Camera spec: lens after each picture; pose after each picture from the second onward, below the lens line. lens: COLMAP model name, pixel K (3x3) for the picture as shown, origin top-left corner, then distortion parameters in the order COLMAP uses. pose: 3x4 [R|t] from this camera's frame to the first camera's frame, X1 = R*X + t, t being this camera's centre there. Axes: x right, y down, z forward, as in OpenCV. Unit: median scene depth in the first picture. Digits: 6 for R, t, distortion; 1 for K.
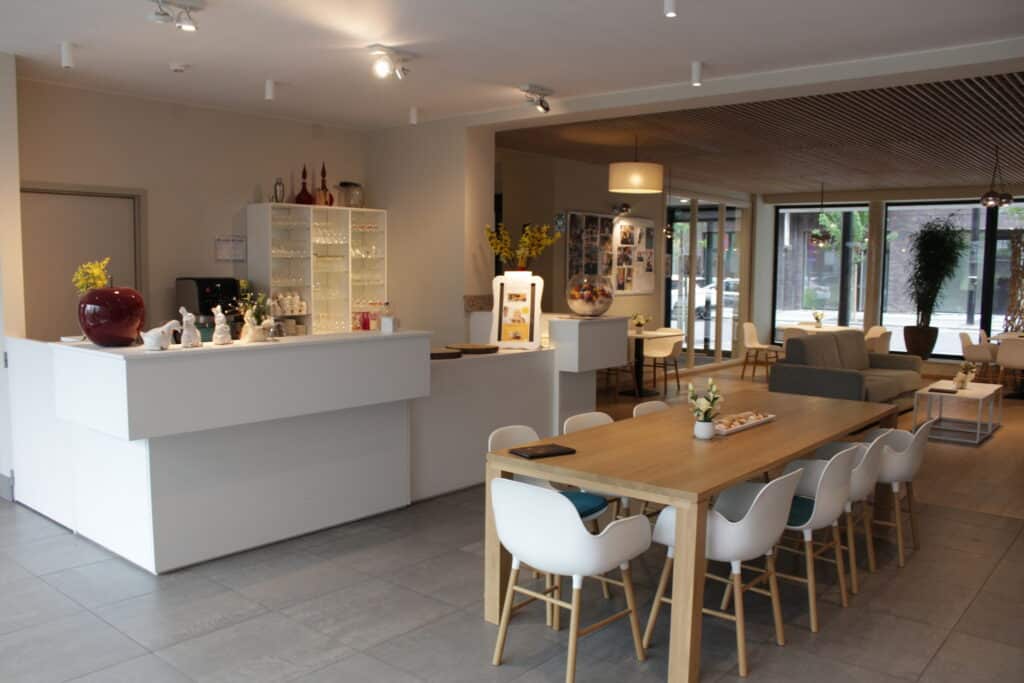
lens RADIAL K [[845.7, 0, 512.0], [0, 845.7, 346.6], [0, 0, 1]] dist [-0.131688, 0.058524]
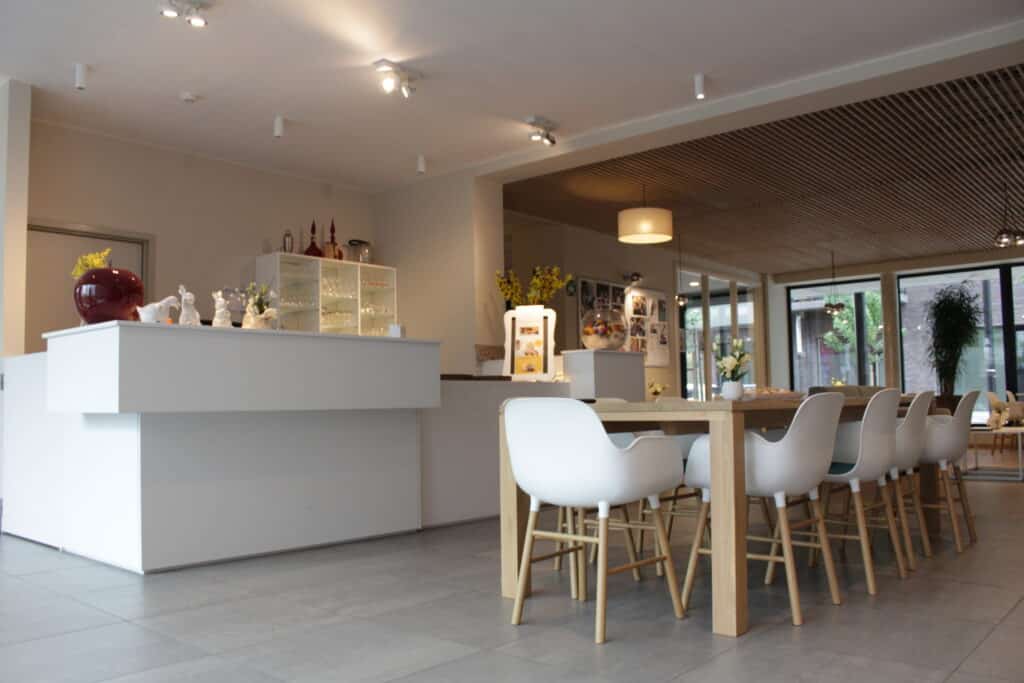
lens RADIAL K [[845.7, 0, 509.7], [0, 845.7, 341.5], [0, 0, 1]] dist [-0.131688, 0.058524]
pose [[0.999424, -0.029605, -0.016574, -0.000777], [0.026482, 0.986041, -0.164382, 0.119726], [0.021209, 0.163849, 0.986257, 0.042750]]
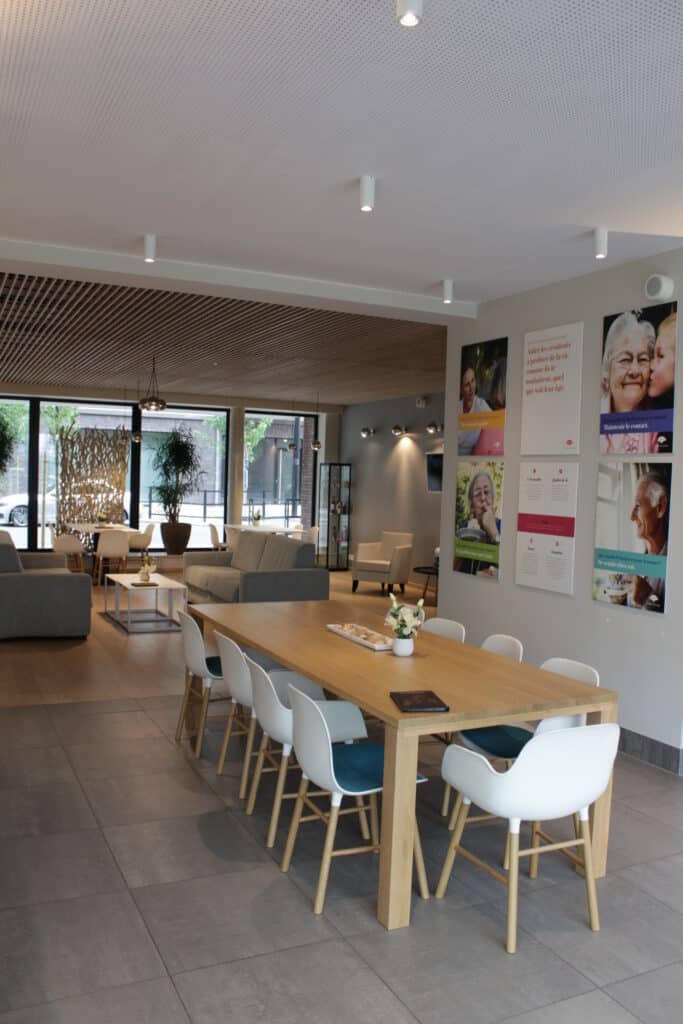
lens RADIAL K [[845.7, 0, 341.1], [0, 845.7, 510.9], [0, 0, 1]] dist [-0.131688, 0.058524]
pose [[0.395360, -0.031819, 0.917975, -0.800028], [0.050360, 0.998648, 0.012926, -0.087496], [-0.917145, 0.041119, 0.396428, 0.761628]]
